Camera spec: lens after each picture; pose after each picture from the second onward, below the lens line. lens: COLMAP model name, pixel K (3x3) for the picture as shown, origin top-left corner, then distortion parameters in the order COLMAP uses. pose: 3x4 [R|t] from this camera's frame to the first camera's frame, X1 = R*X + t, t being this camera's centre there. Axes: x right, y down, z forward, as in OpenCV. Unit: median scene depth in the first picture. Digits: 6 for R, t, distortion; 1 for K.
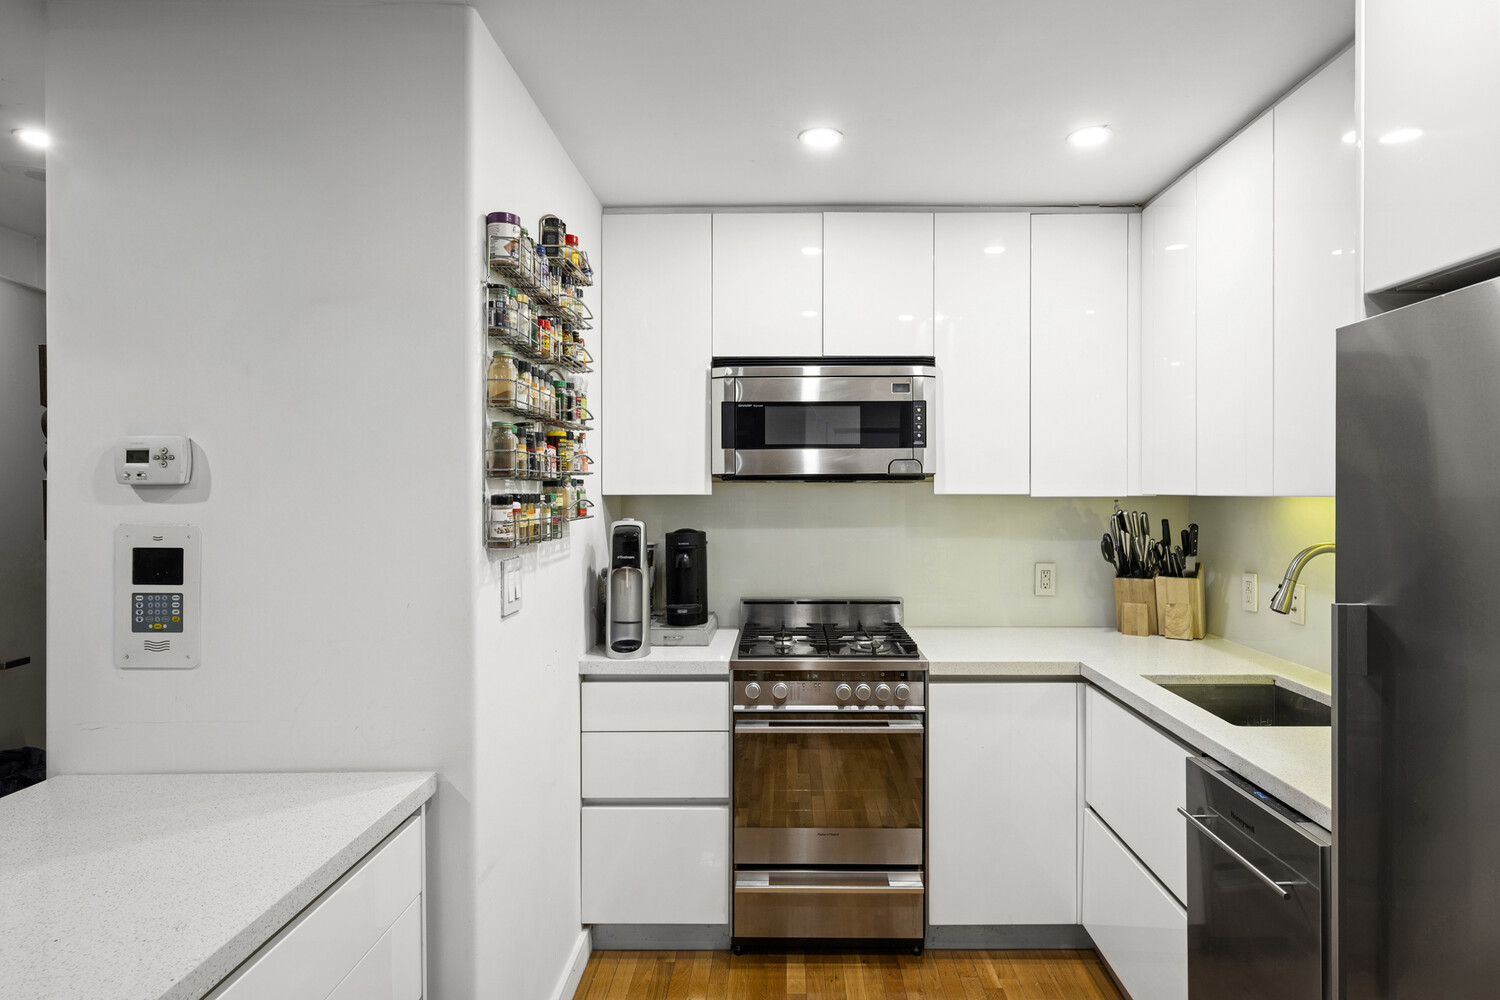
lens RADIAL K [[867.3, 0, 777.5], [0, 867.3, 497.9], [0, 0, 1]] dist [-0.003818, -0.000318]
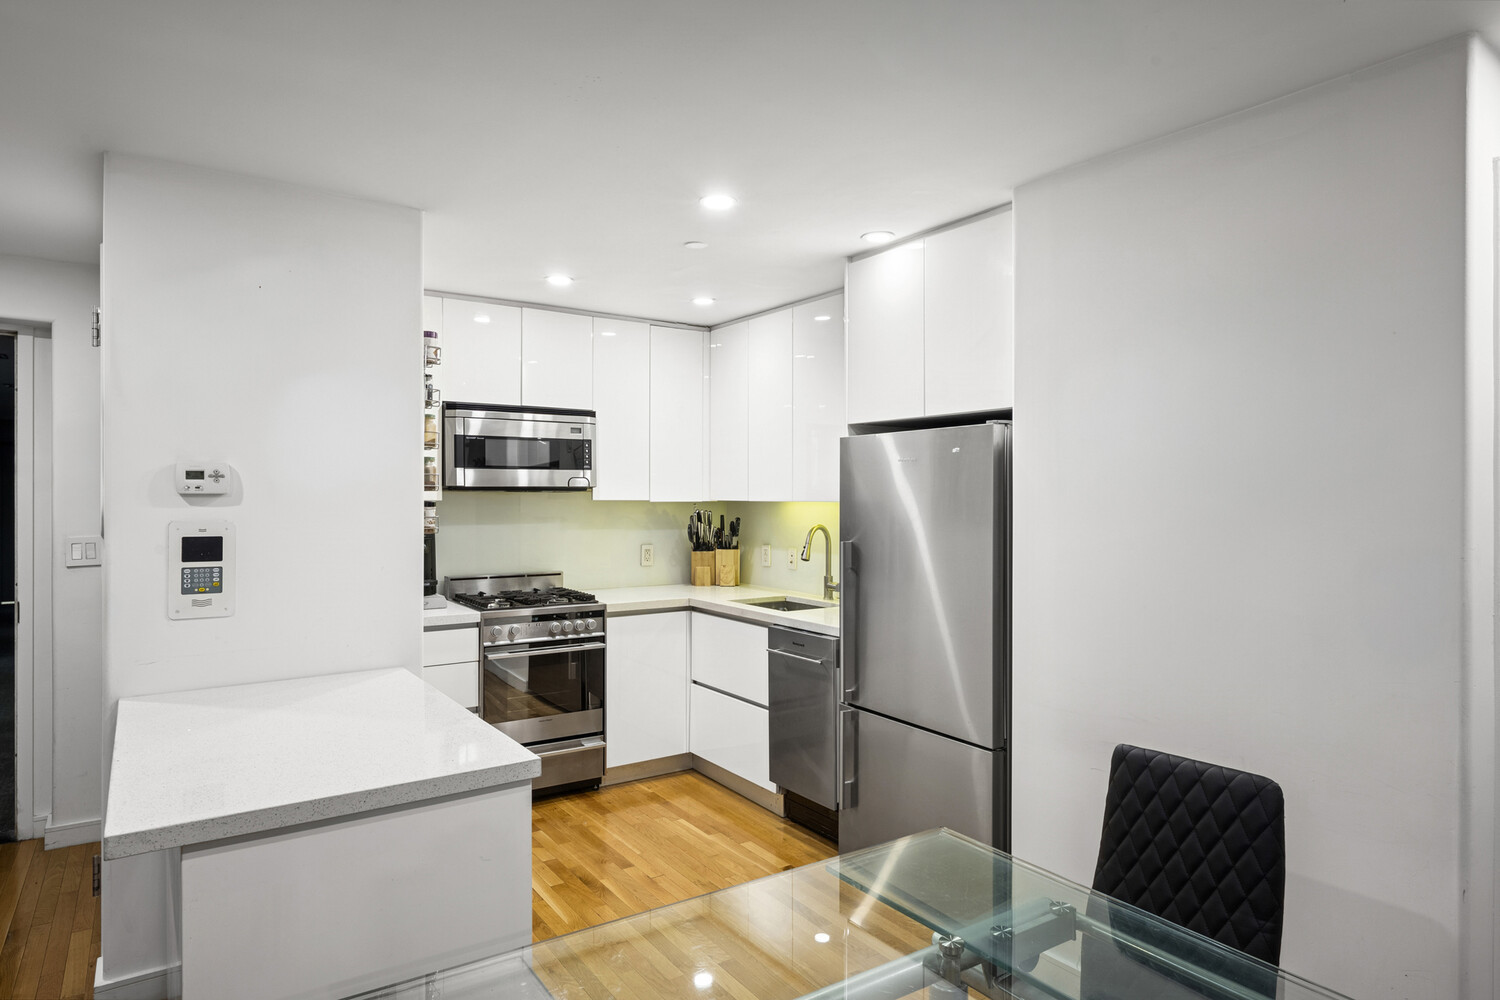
lens RADIAL K [[904.4, 0, 750.0], [0, 904.4, 500.0], [0, 0, 1]] dist [-0.000195, 0.000124]
pose [[0.830669, 0.001343, 0.556766, -0.532605], [-0.000402, 0.999998, -0.001812, -0.001769], [-0.556767, 0.001282, 0.830668, -0.538431]]
